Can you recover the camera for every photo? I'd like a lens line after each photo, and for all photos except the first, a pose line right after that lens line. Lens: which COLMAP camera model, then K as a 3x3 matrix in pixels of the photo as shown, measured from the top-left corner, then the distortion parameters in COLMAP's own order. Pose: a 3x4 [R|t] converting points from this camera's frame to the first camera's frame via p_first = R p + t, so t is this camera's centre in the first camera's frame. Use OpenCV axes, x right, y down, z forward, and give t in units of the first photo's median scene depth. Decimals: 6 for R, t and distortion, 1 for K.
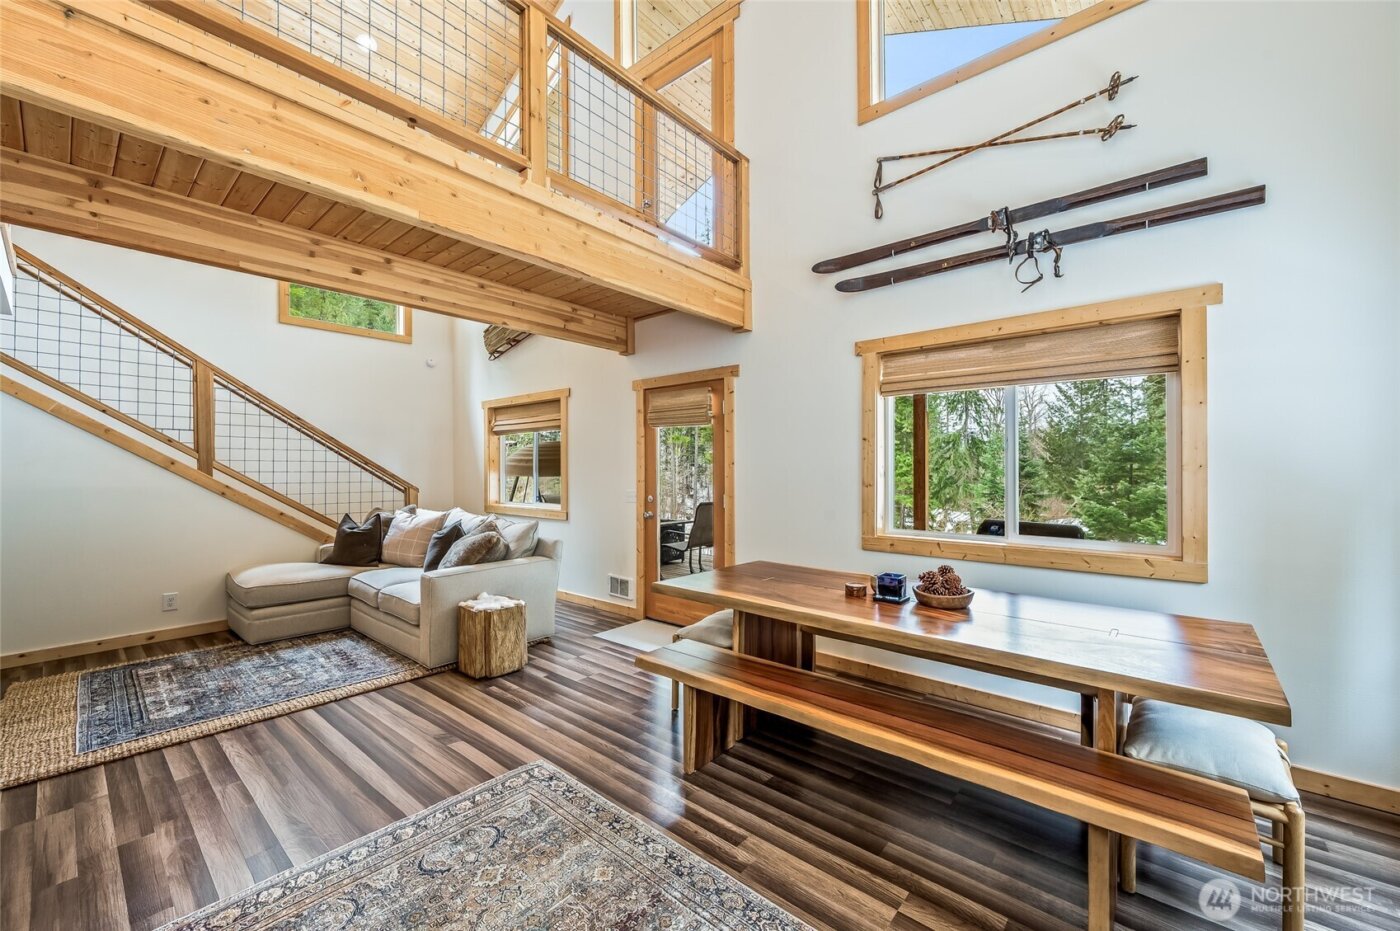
lens RADIAL K [[556.6, 0, 703.1], [0, 556.6, 464.6], [0, 0, 1]] dist [-0.000447, -0.000342]
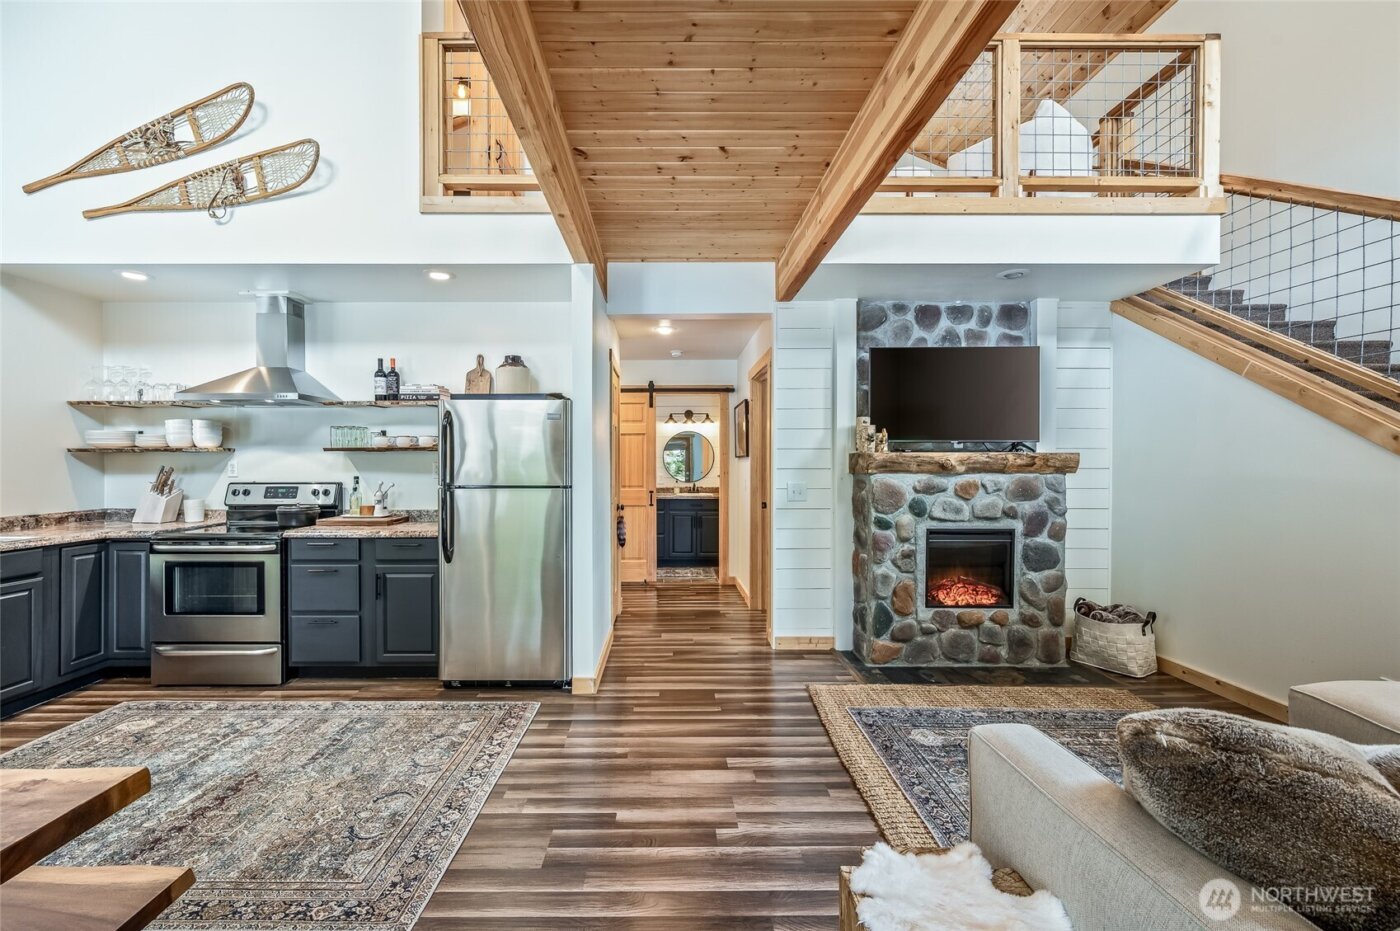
lens RADIAL K [[556.6, 0, 668.3], [0, 556.6, 469.2], [0, 0, 1]] dist [-0.000447, -0.000342]
pose [[-0.757071, 0.006365, -0.653302, -0.108700], [0.004529, 0.999980, 0.004495, 0.030854], [0.653317, 0.000444, -0.757084, 1.406963]]
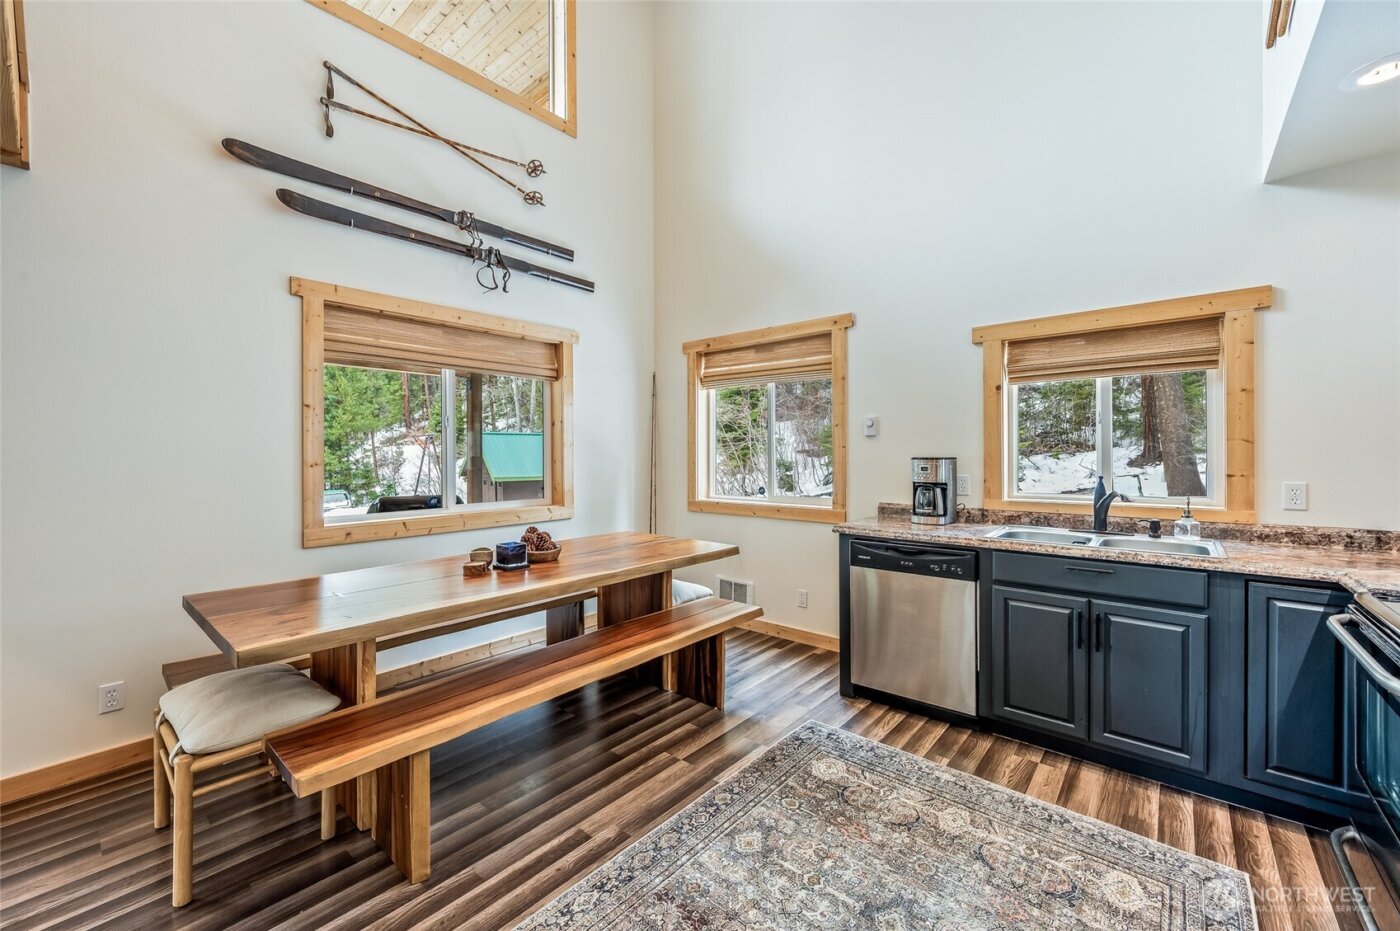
lens RADIAL K [[556.6, 0, 693.9], [0, 556.6, 454.1], [0, 0, 1]] dist [-0.000447, -0.000342]
pose [[0.005371, 0.000683, 0.999985, -0.588383], [0.000368, 1.000000, -0.000685, 0.026627], [-0.999986, 0.000372, 0.005371, 0.550573]]
